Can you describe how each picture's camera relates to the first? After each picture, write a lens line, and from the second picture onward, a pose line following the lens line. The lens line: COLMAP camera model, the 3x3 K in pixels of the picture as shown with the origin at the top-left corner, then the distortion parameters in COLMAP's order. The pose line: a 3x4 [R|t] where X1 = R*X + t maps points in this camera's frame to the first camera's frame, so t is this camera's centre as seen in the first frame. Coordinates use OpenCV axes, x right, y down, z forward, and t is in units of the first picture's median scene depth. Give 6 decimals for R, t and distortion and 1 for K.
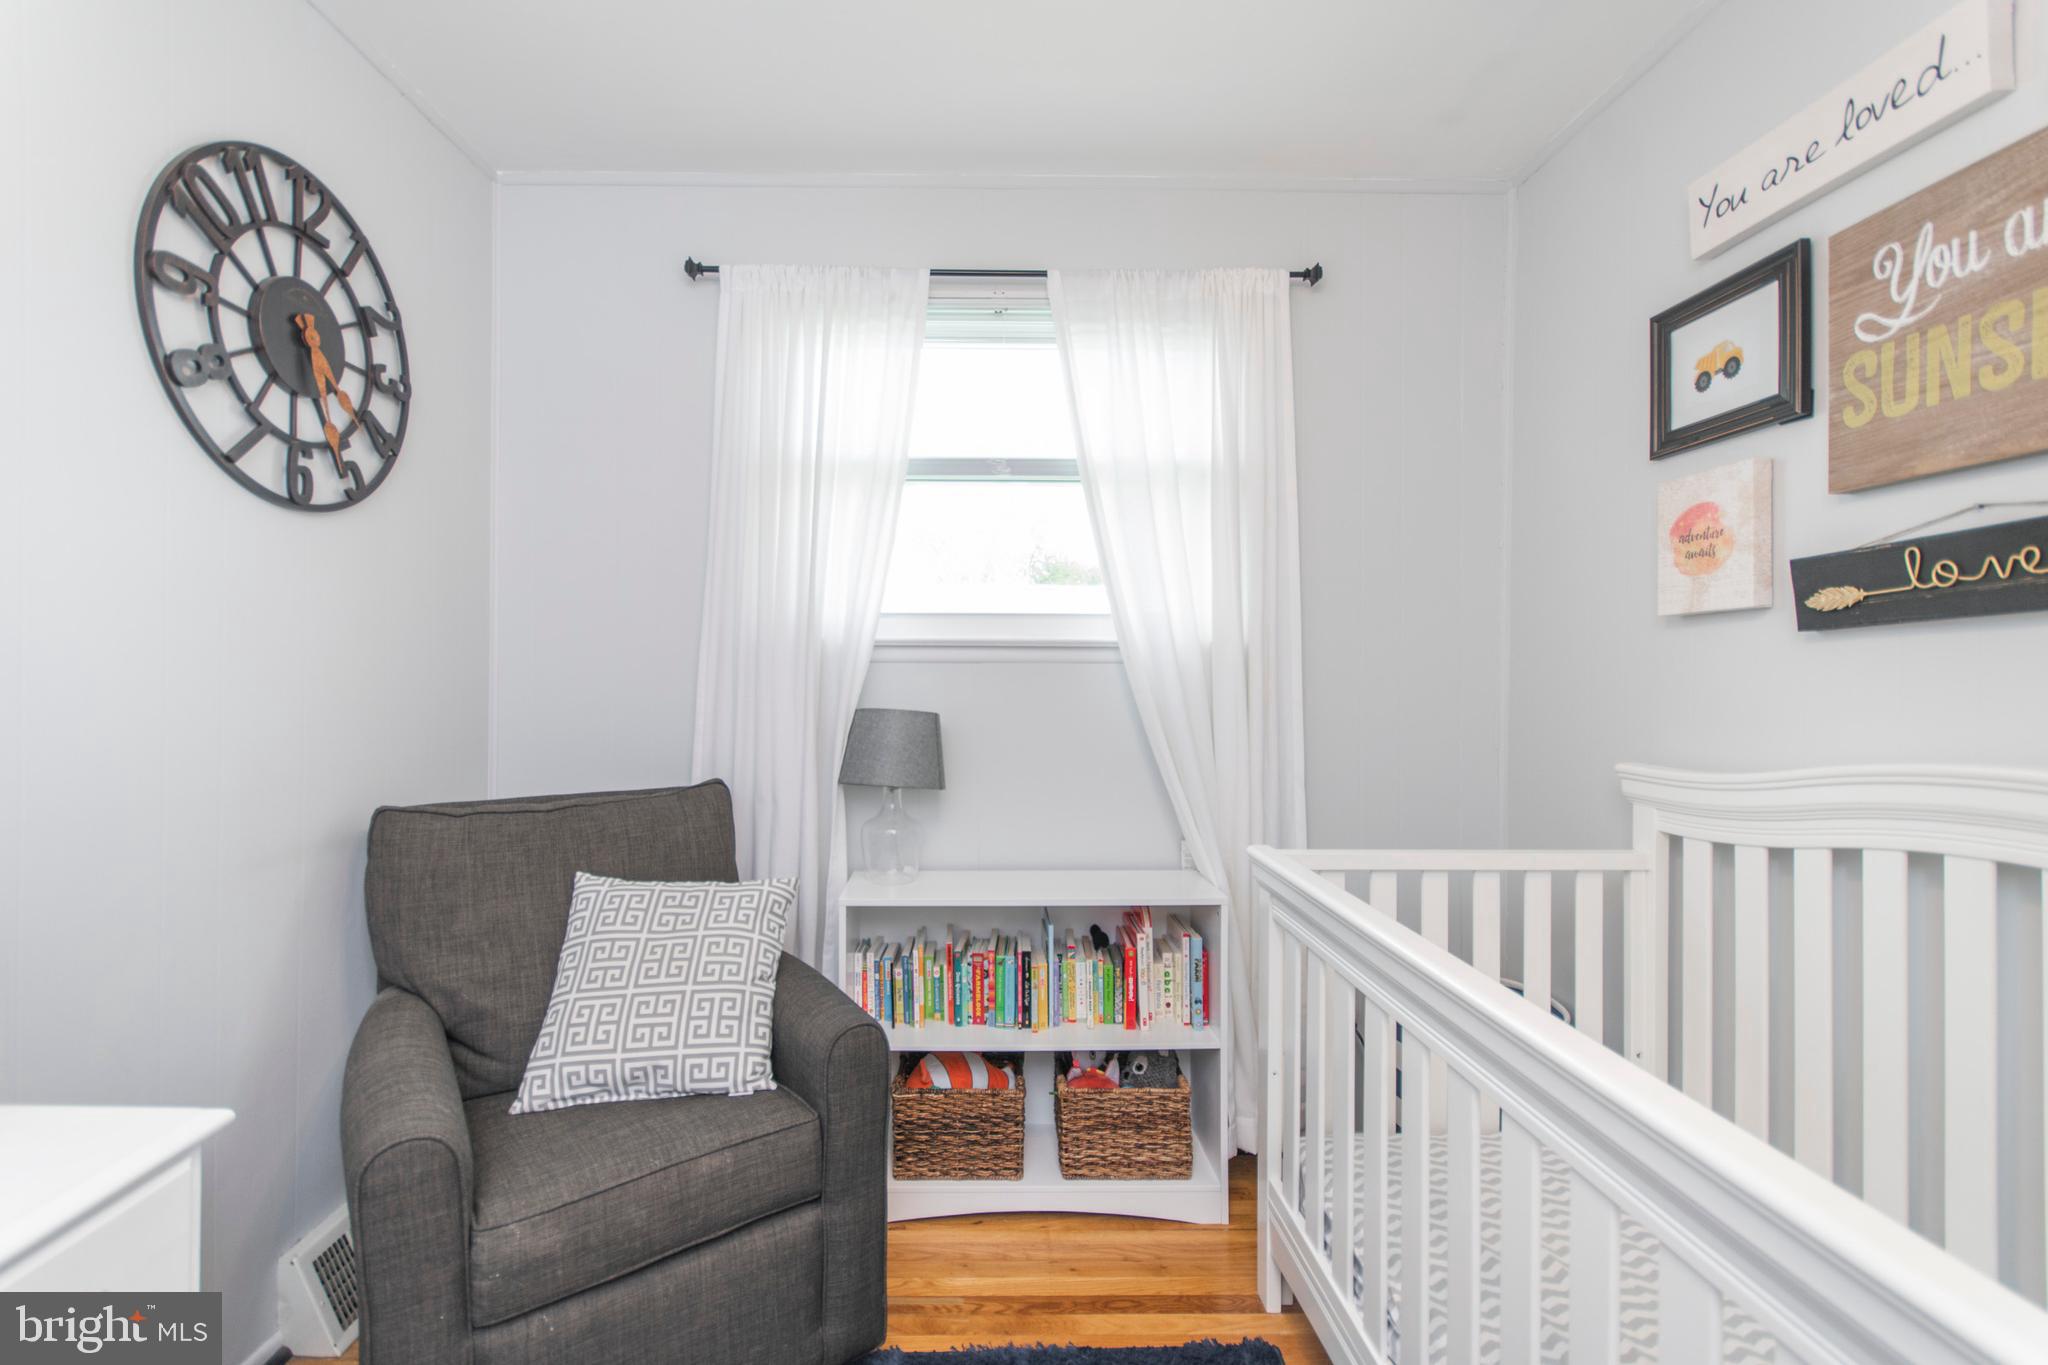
lens RADIAL K [[904.9, 0, 969.8], [0, 904.9, 680.8], [0, 0, 1]] dist [0.002278, -0.001356]
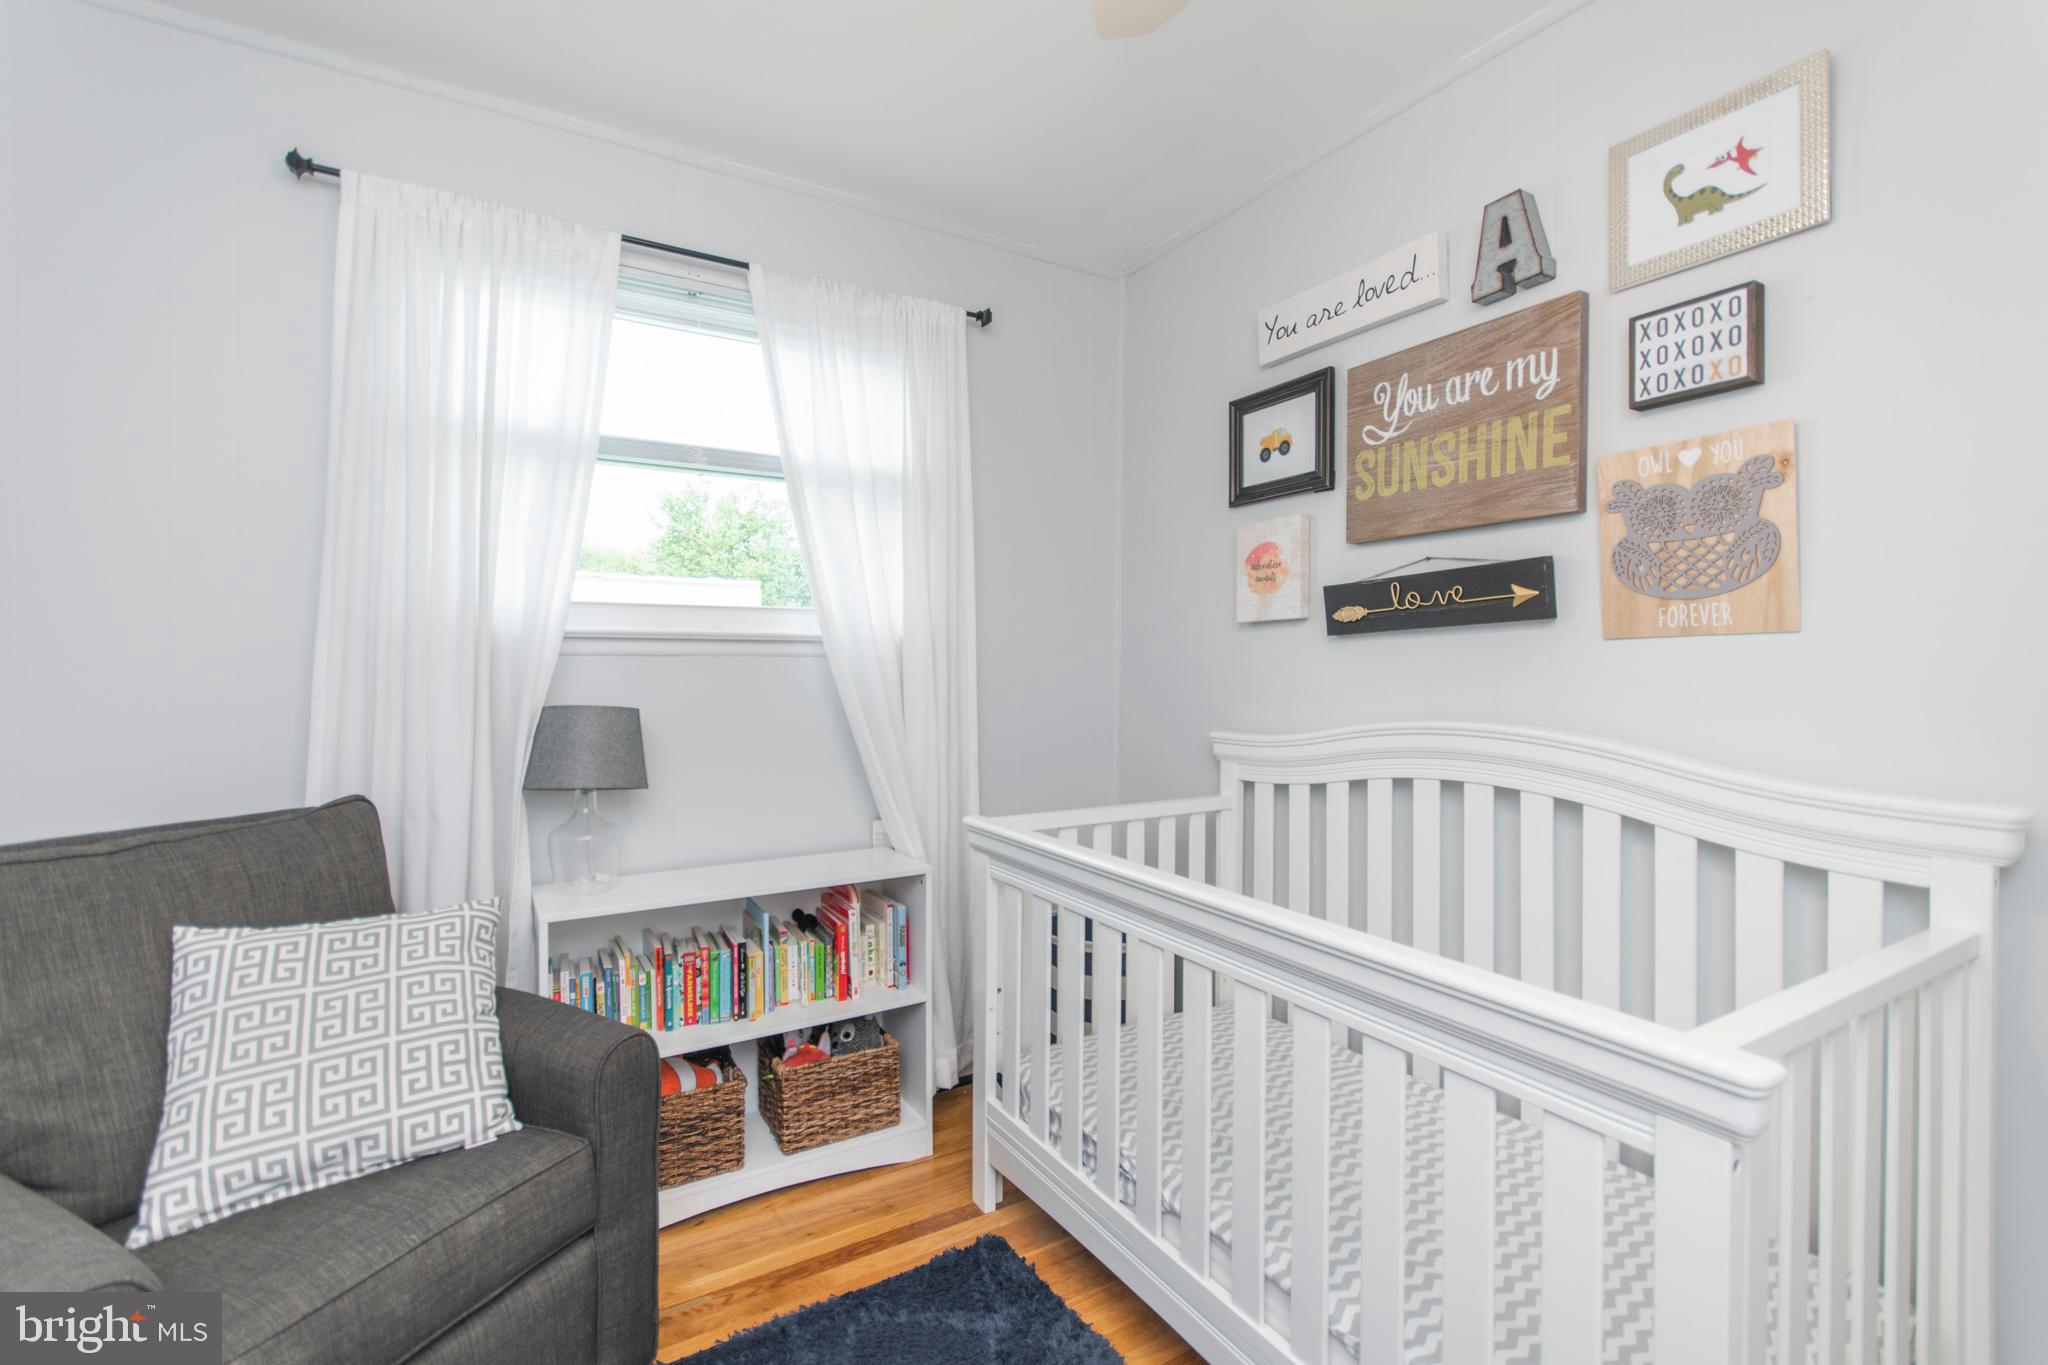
lens RADIAL K [[882.1, 0, 1018.7], [0, 882.1, 691.2], [0, 0, 1]] dist [0.002324, -0.001163]
pose [[0.872148, -0.017653, 0.488923, -0.187828], [0.008131, 0.999734, 0.021592, 0.000607], [-0.489174, -0.014856, 0.872060, -0.002365]]
